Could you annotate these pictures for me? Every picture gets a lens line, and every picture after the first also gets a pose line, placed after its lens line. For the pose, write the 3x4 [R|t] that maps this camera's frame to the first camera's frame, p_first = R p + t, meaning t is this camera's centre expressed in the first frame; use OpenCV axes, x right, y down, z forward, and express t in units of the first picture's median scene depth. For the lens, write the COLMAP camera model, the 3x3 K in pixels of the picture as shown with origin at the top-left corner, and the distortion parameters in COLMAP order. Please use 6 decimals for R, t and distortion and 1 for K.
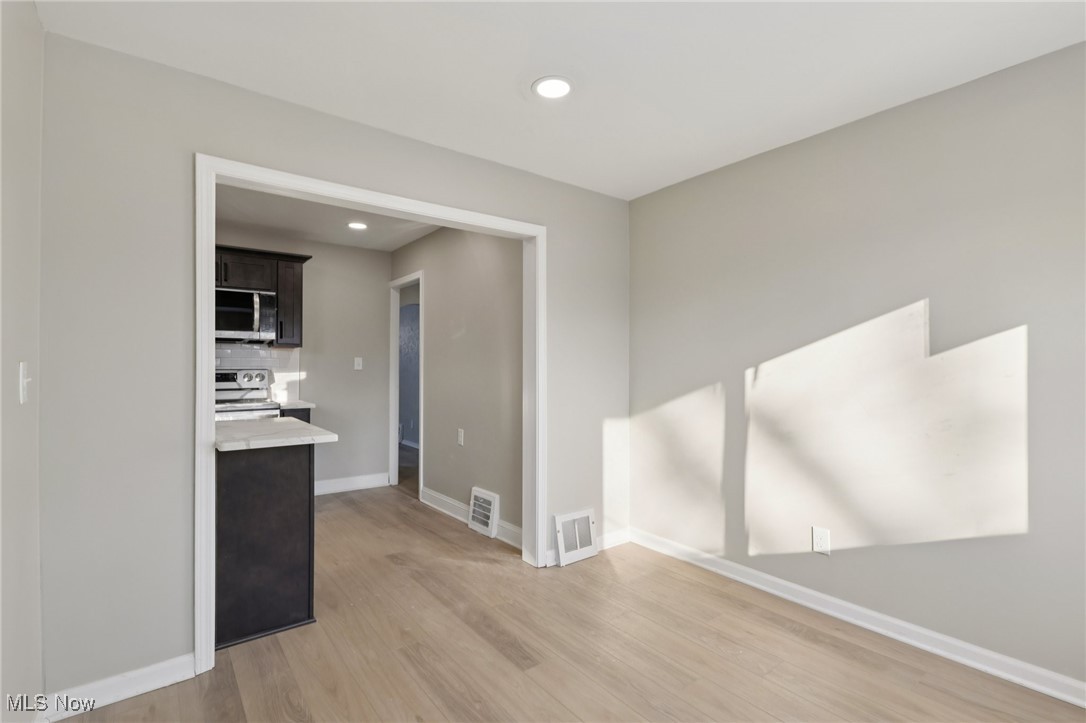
lens RADIAL K [[508.0, 0, 542.6], [0, 508.0, 366.9], [0, 0, 1]] dist [-0.001498, -0.000563]
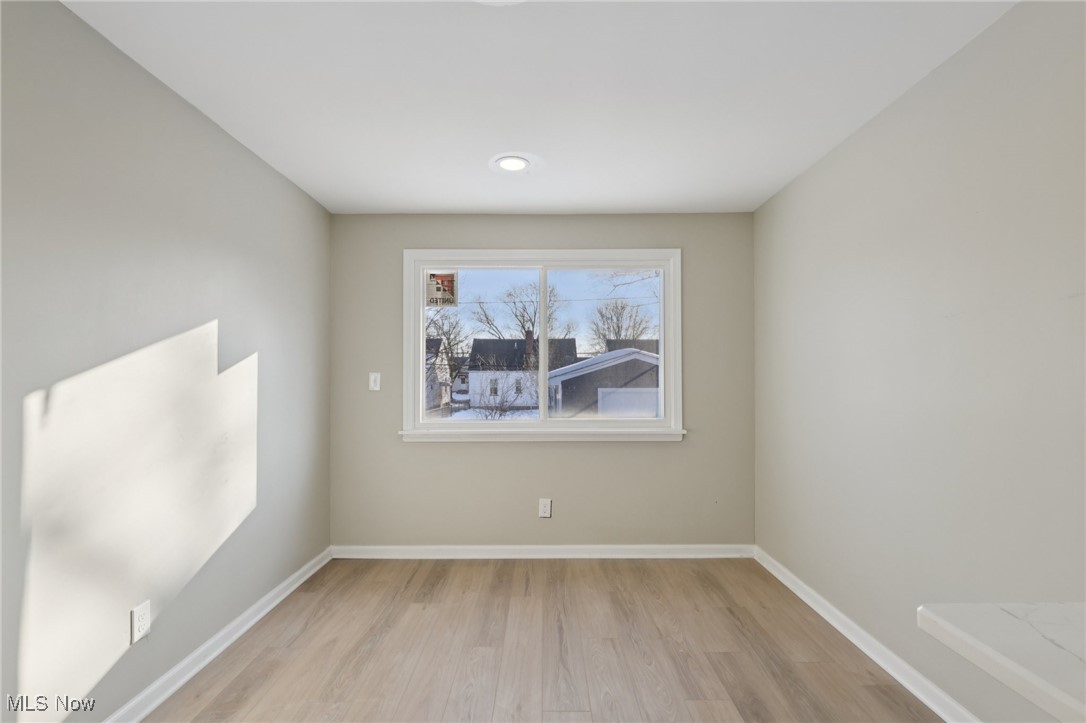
lens RADIAL K [[508.0, 0, 542.6], [0, 508.0, 366.9], [0, 0, 1]] dist [-0.001498, -0.000563]
pose [[-0.788177, 0.010542, 0.615358, -0.422579], [0.001026, 0.999874, -0.015816, -0.018996], [-0.615448, -0.011834, -0.788089, 1.400514]]
